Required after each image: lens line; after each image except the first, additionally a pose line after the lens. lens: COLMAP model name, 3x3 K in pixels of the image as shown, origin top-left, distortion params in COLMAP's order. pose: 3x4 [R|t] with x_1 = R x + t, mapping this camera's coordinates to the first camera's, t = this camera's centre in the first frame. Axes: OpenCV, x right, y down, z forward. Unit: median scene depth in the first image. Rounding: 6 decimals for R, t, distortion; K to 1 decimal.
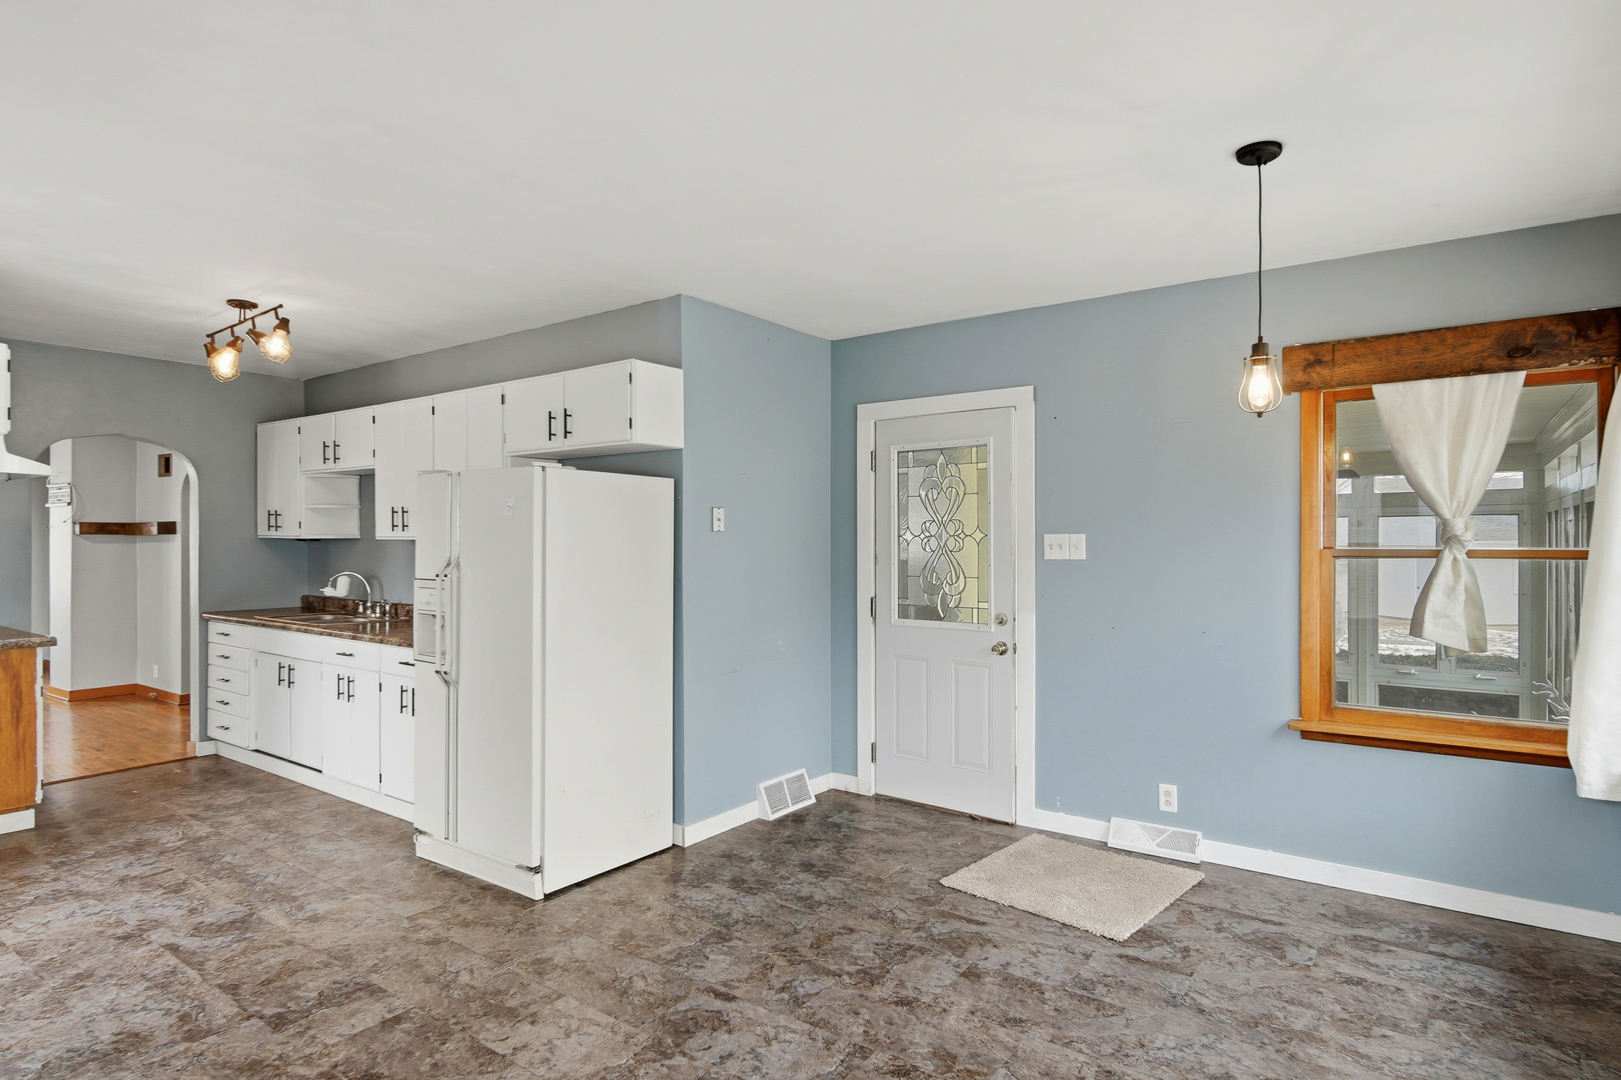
lens RADIAL K [[879.4, 0, 806.2], [0, 879.4, 545.5], [0, 0, 1]] dist [0.003514, -0.001785]
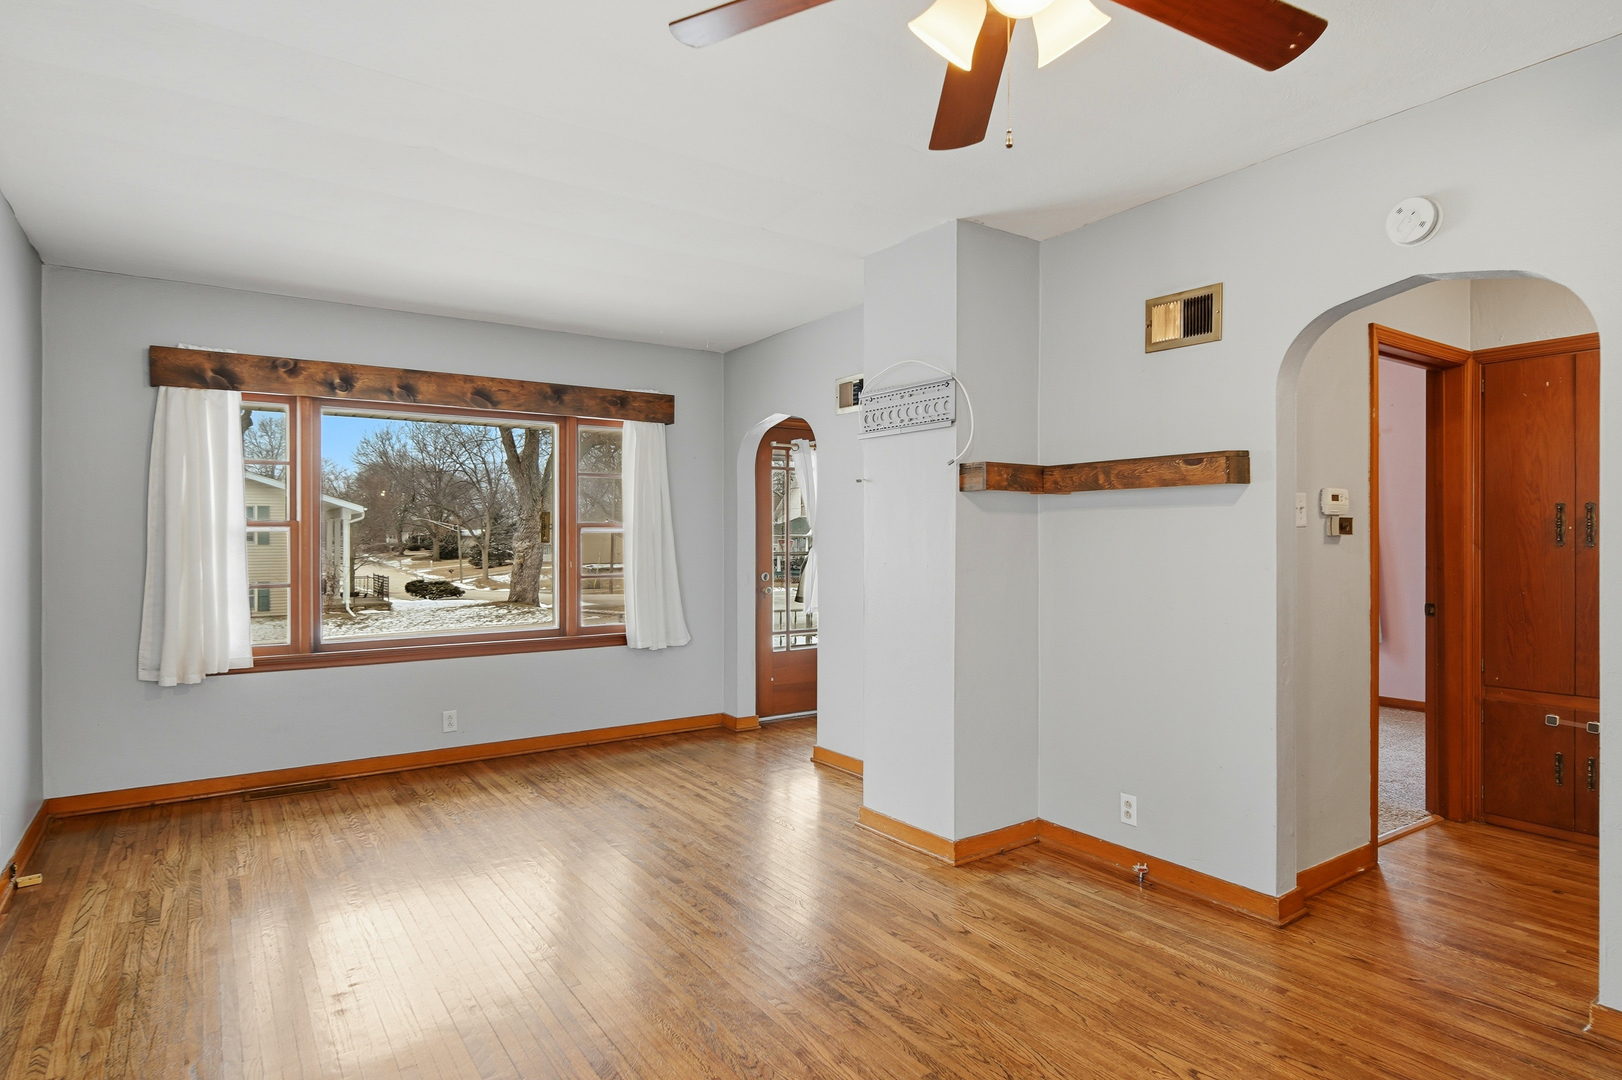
lens RADIAL K [[899.8, 0, 811.0], [0, 899.8, 540.0], [0, 0, 1]] dist [-0.001248, -0.000768]
pose [[0.941083, -0.001100, -0.338175, -1.355047], [0.000691, 0.999999, -0.001331, 0.023052], [0.338176, 0.001019, 0.941082, 0.984034]]
